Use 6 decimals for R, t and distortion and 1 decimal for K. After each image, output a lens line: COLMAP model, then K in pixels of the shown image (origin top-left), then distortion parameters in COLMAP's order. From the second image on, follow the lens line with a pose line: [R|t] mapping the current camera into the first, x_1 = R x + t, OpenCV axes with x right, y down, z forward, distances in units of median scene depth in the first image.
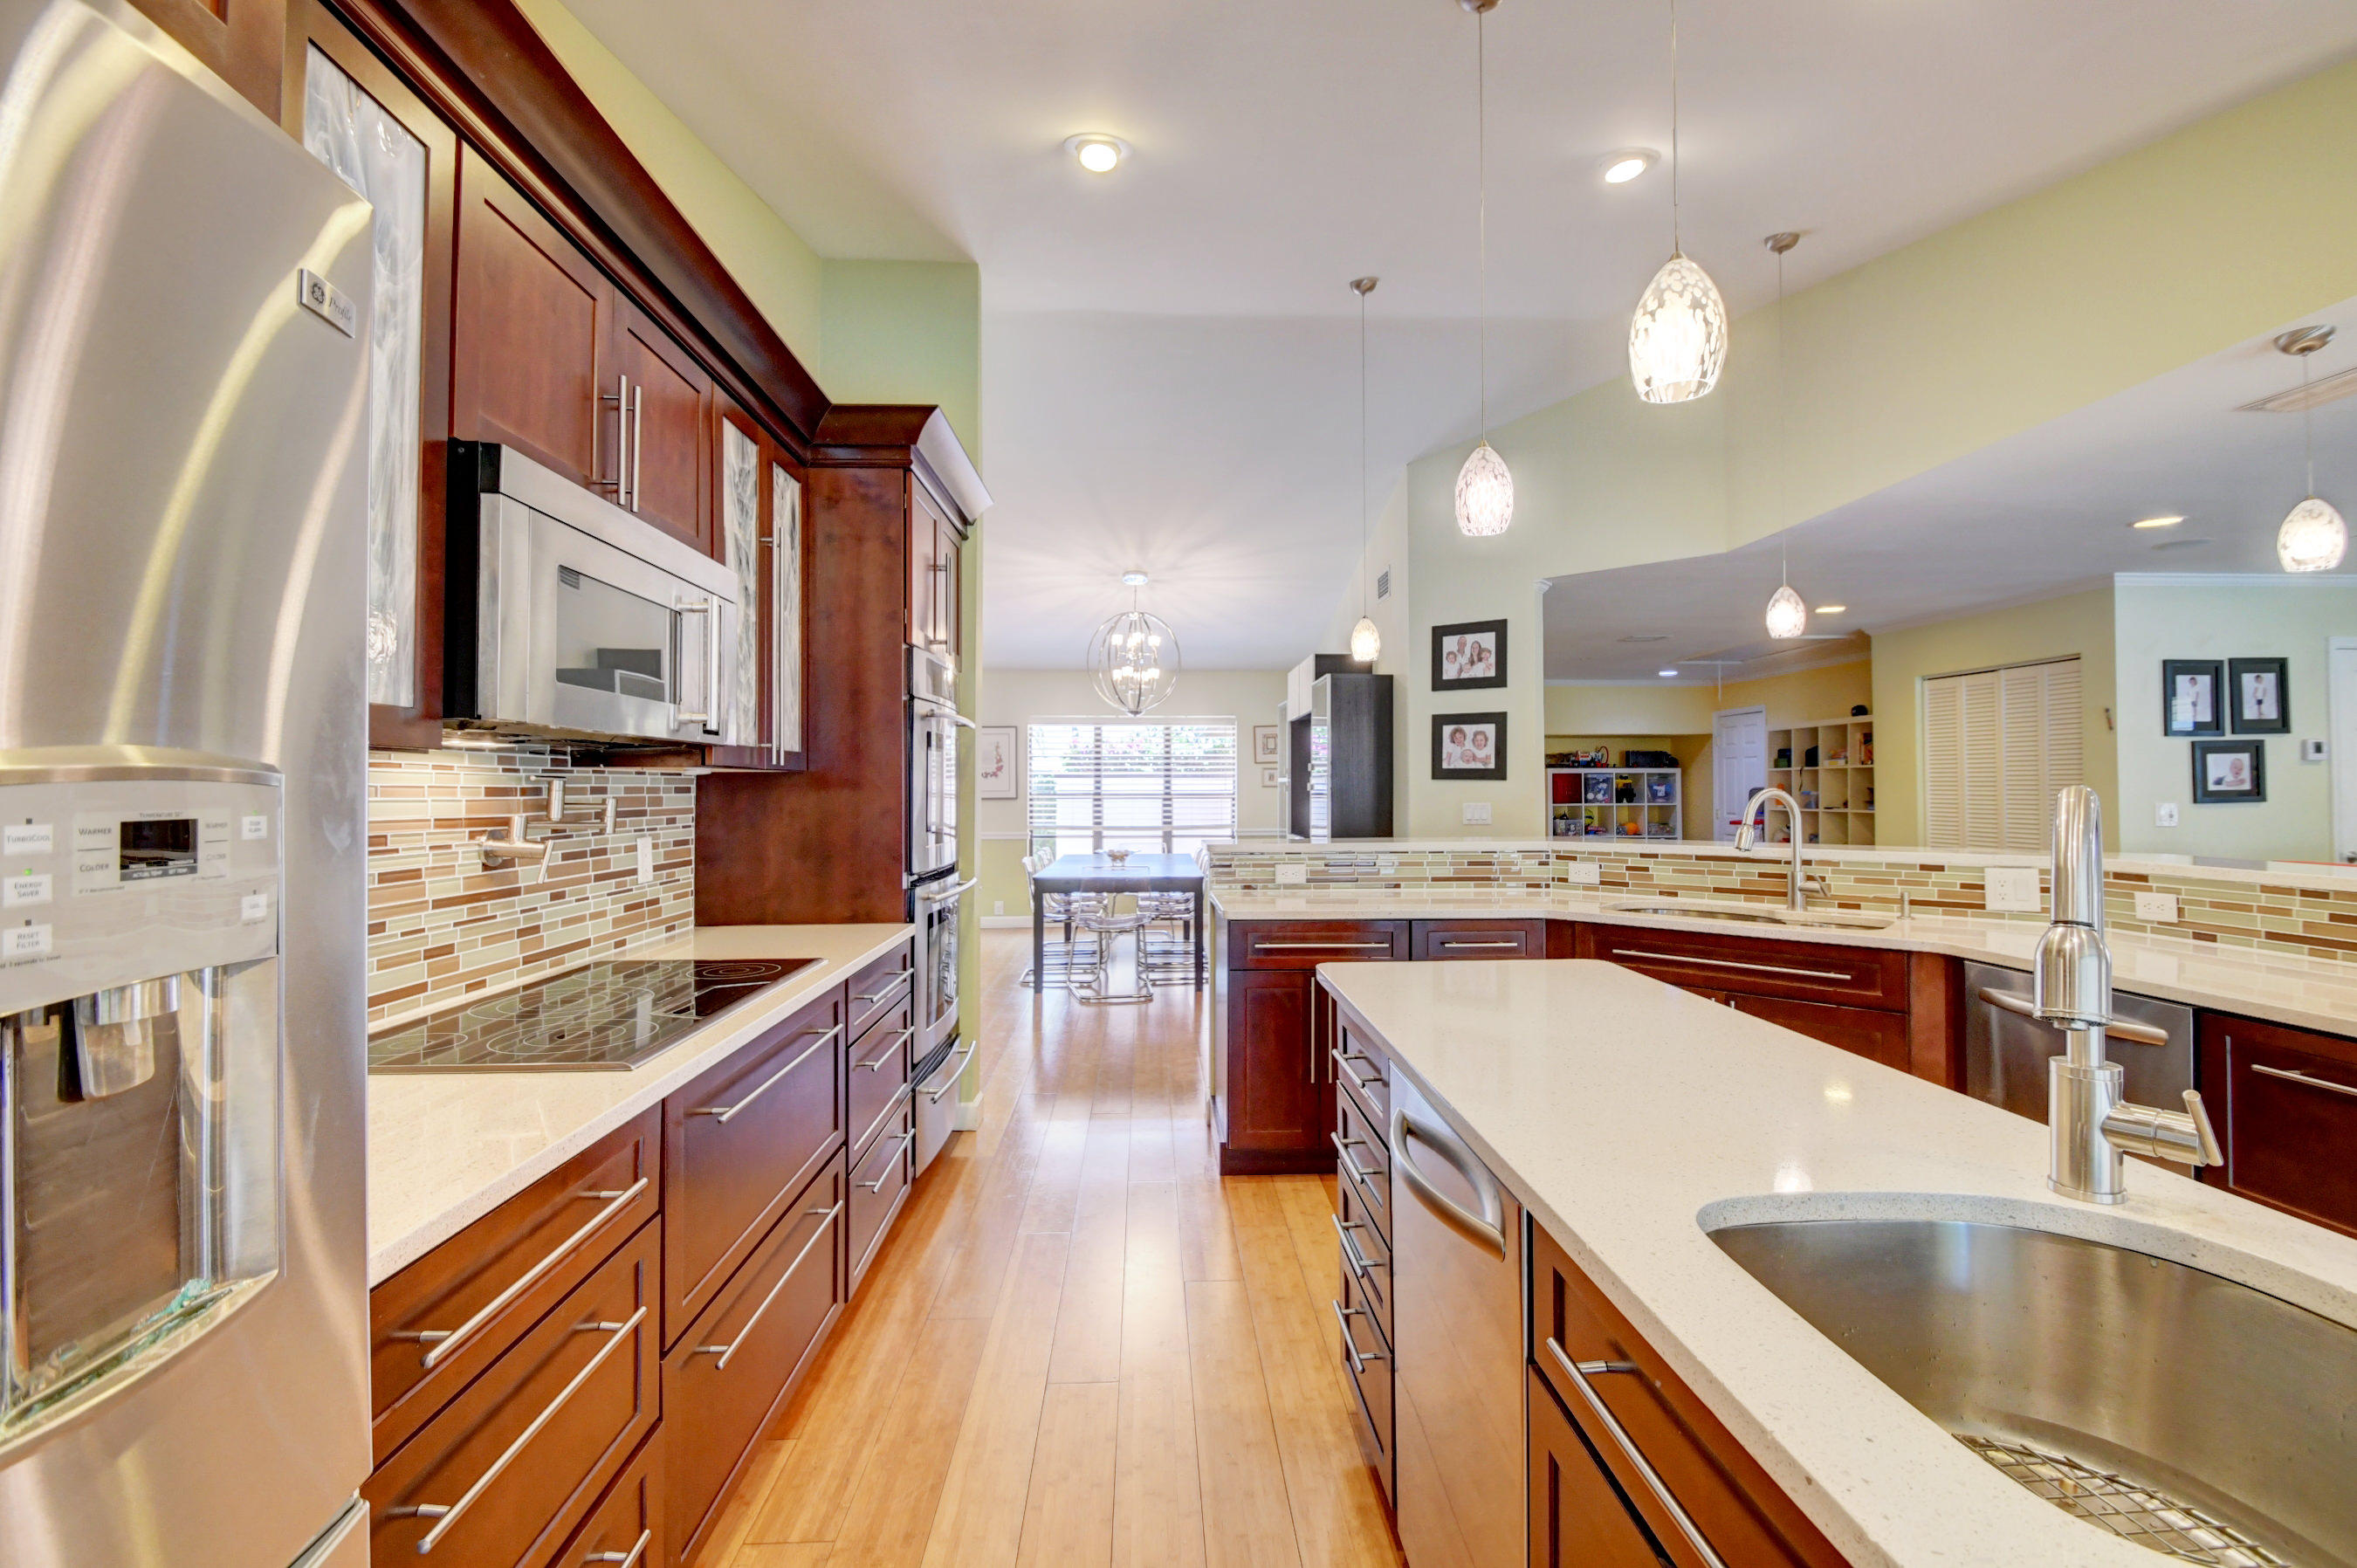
lens RADIAL K [[1027.5, 0, 1191.9], [0, 1027.5, 771.4], [0, 0, 1]] dist [0.001775, -0.010781]
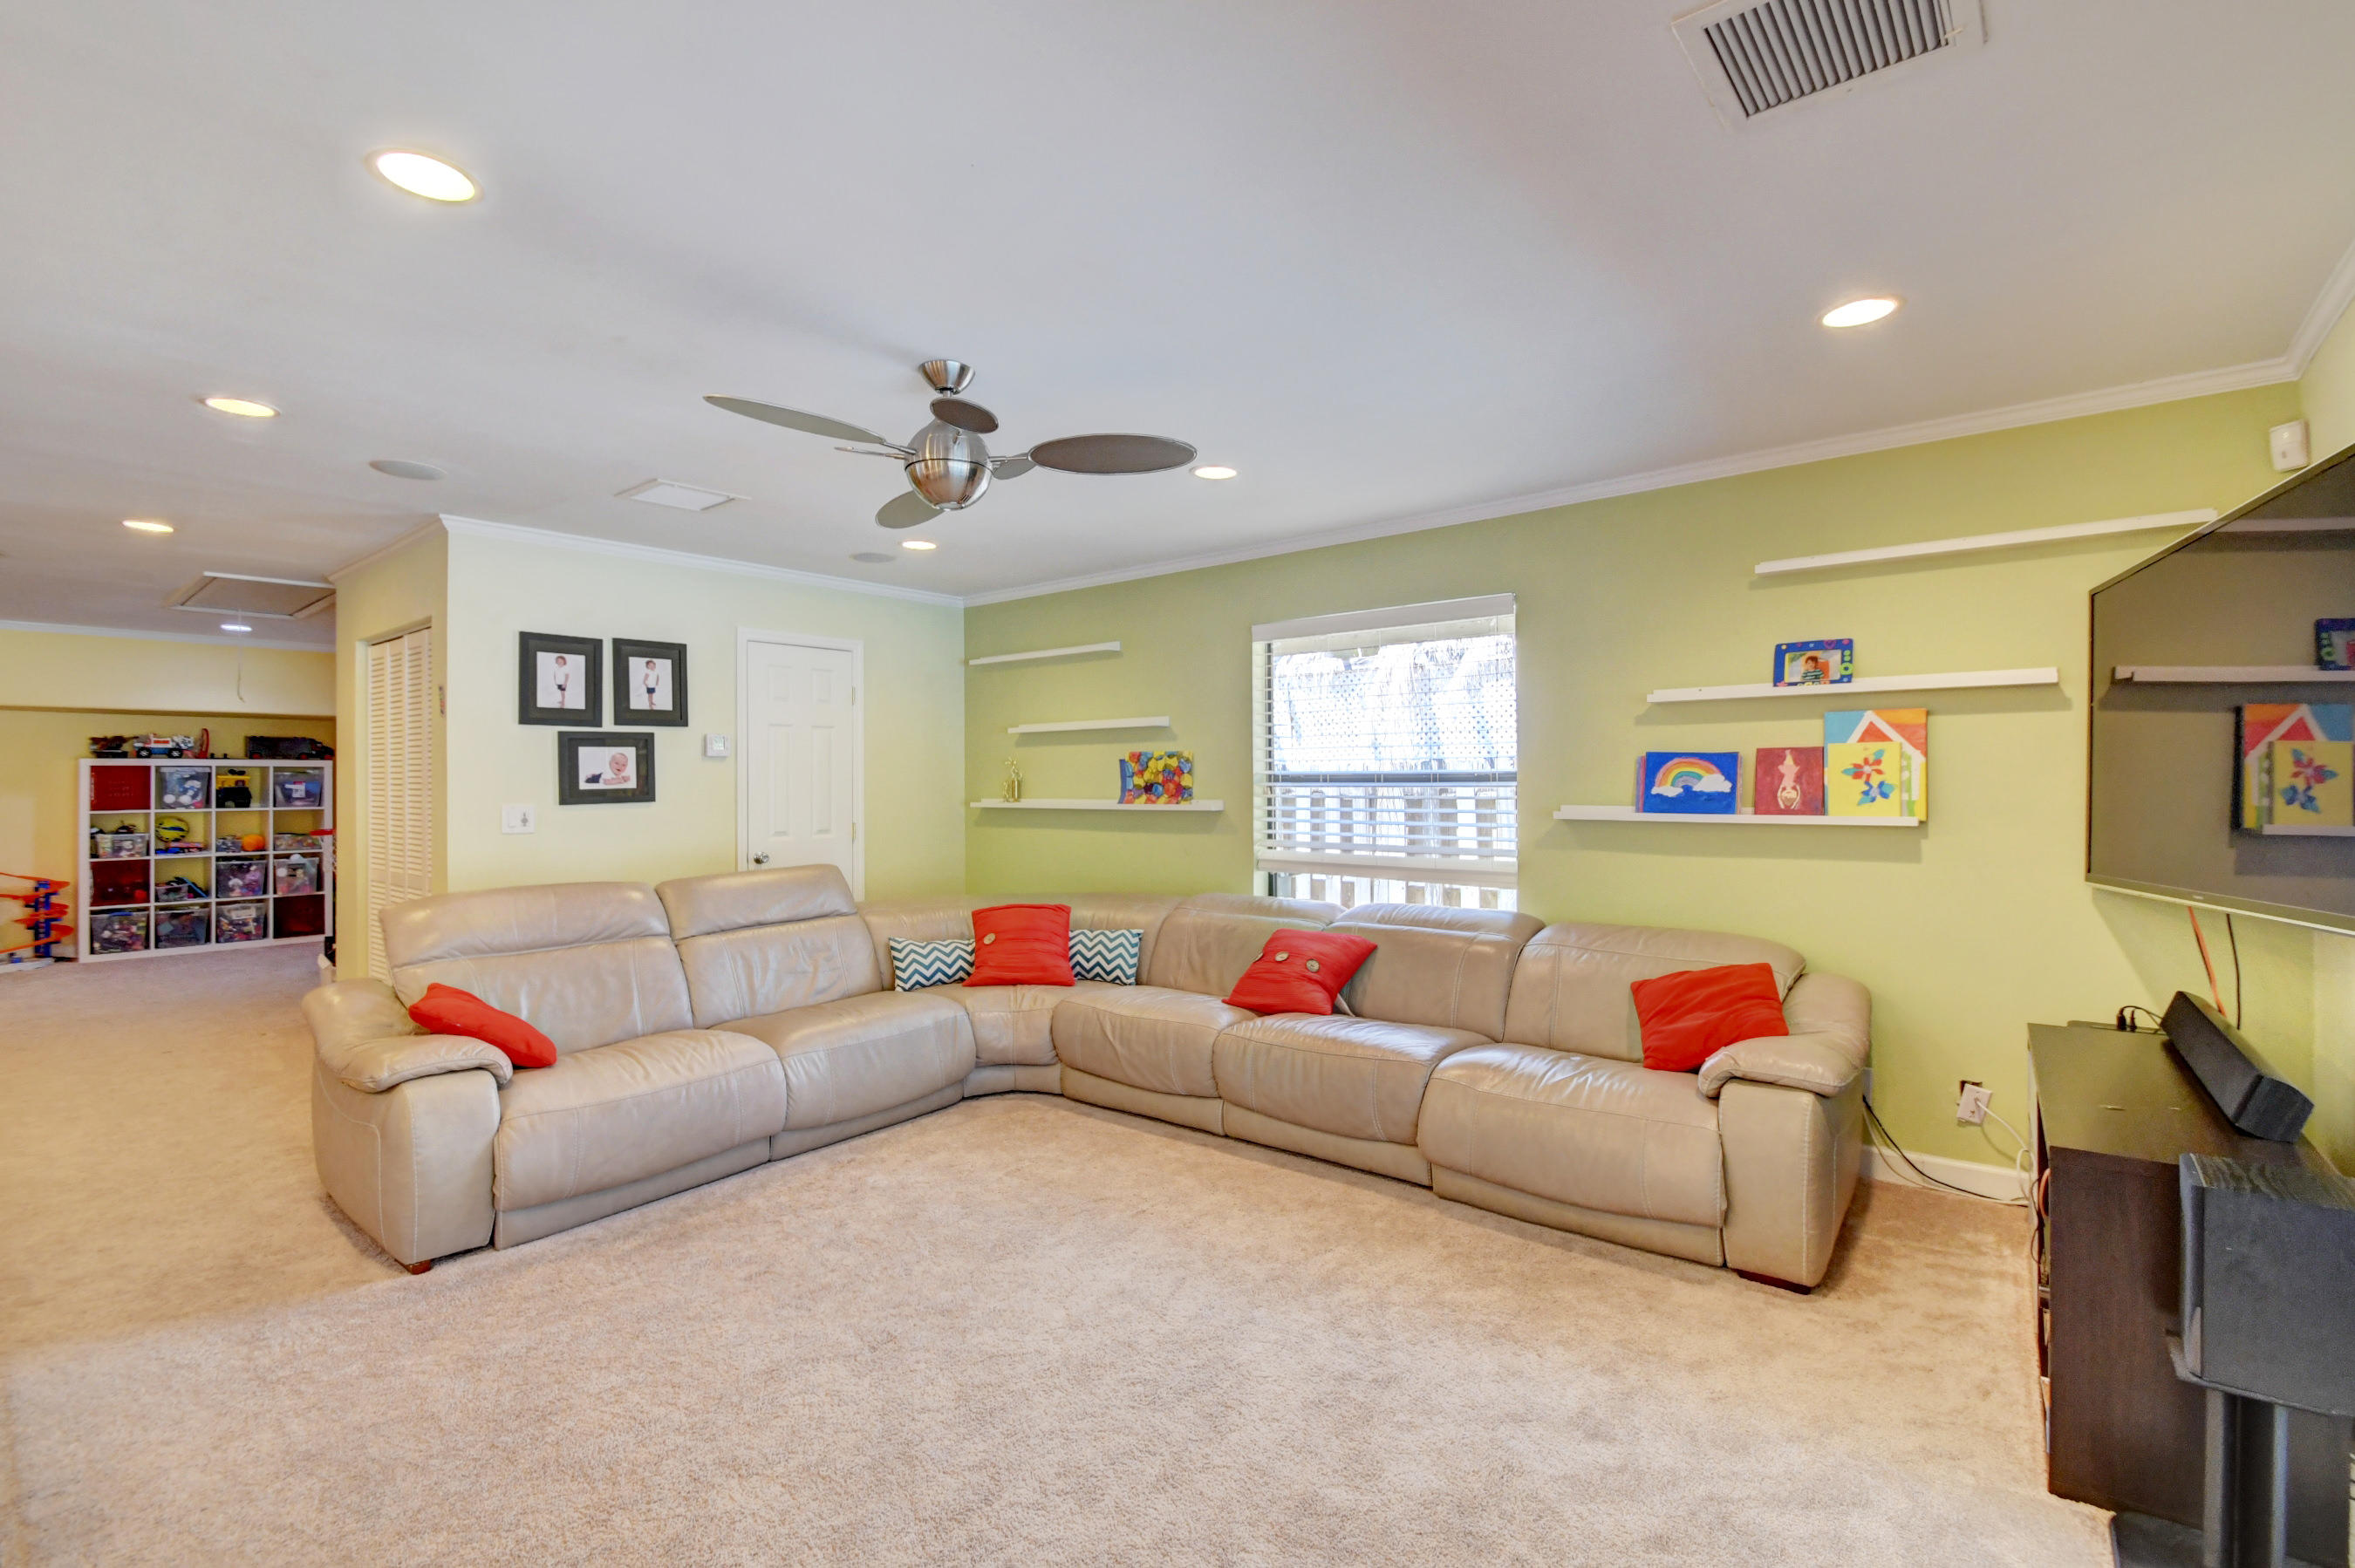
lens RADIAL K [[1026.5, 0, 1191.0], [0, 1026.5, 771.2], [0, 0, 1]] dist [0.001775, -0.010781]
pose [[0.666627, 0.005929, 0.745368, 0.971597], [-0.008566, 0.999963, -0.000292, -0.001363], [-0.745342, -0.006191, 0.666653, 0.055139]]
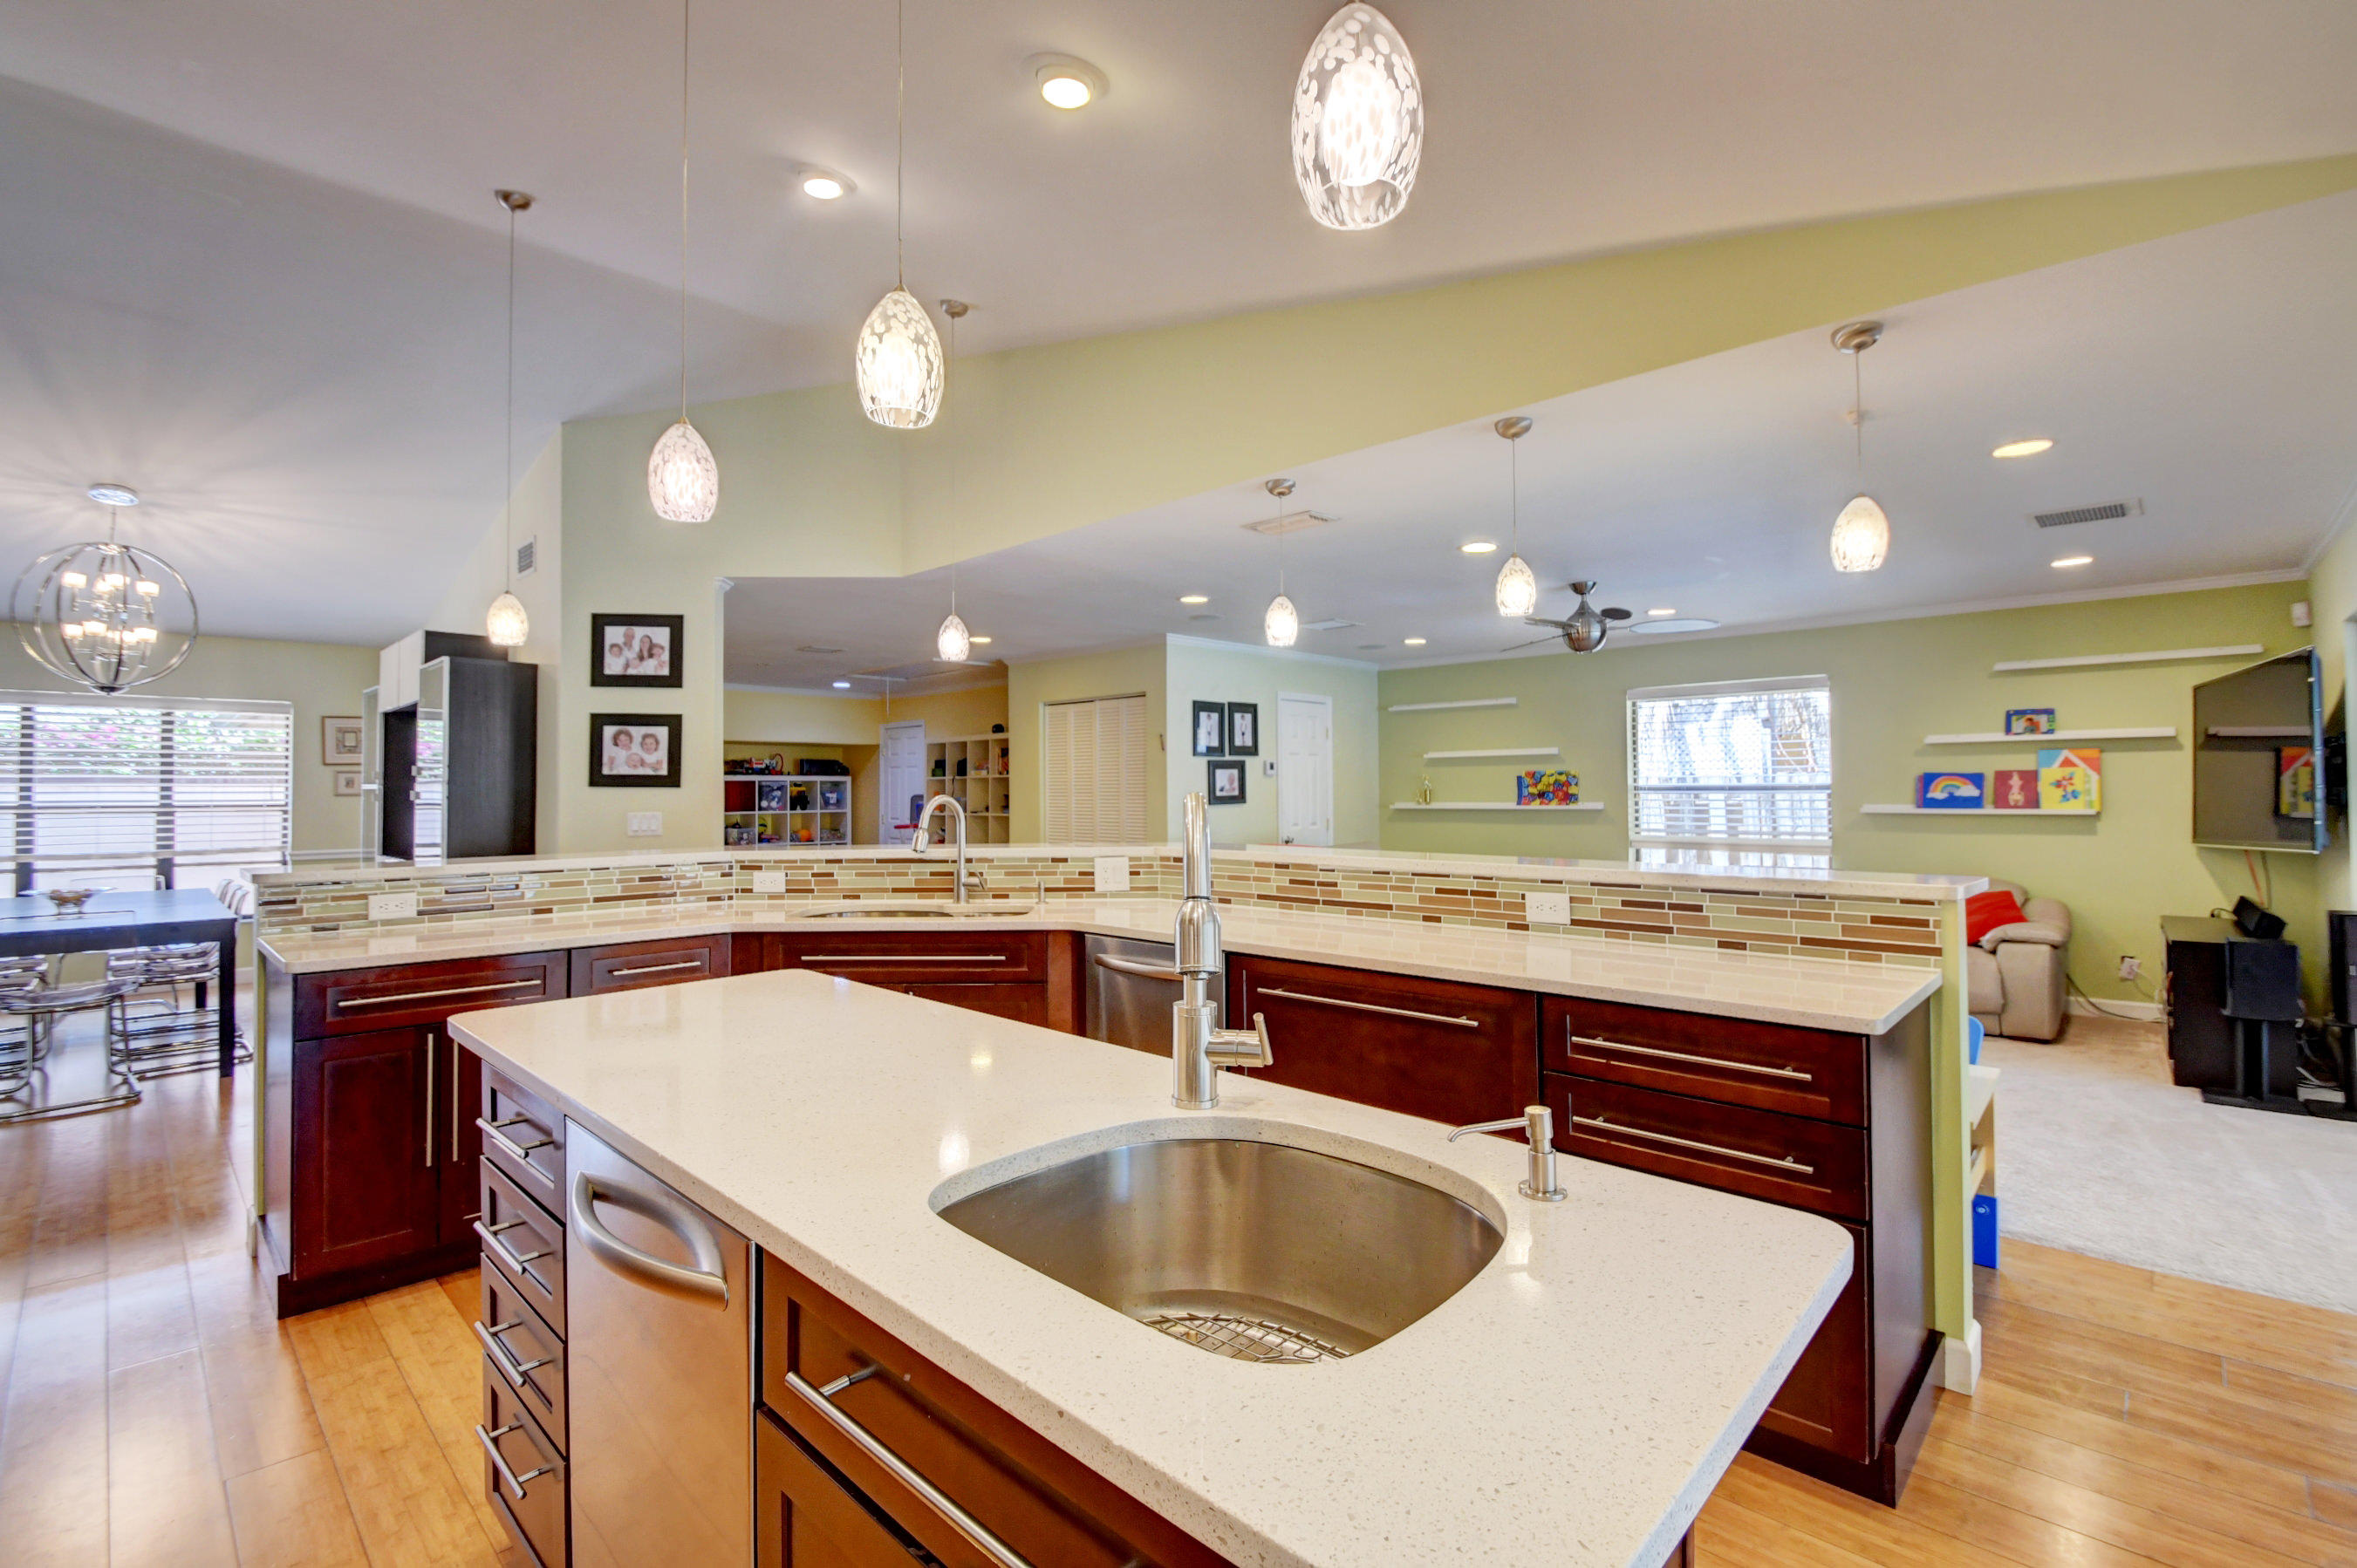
lens RADIAL K [[1027.3, 0, 1189.1], [0, 1027.3, 771.1], [0, 0, 1]] dist [0.001775, -0.010781]
pose [[0.719641, 0.012487, 0.694234, -0.013107], [-0.007240, 0.999919, -0.010481, 0.000126], [-0.694309, 0.002517, 0.719673, 0.014106]]
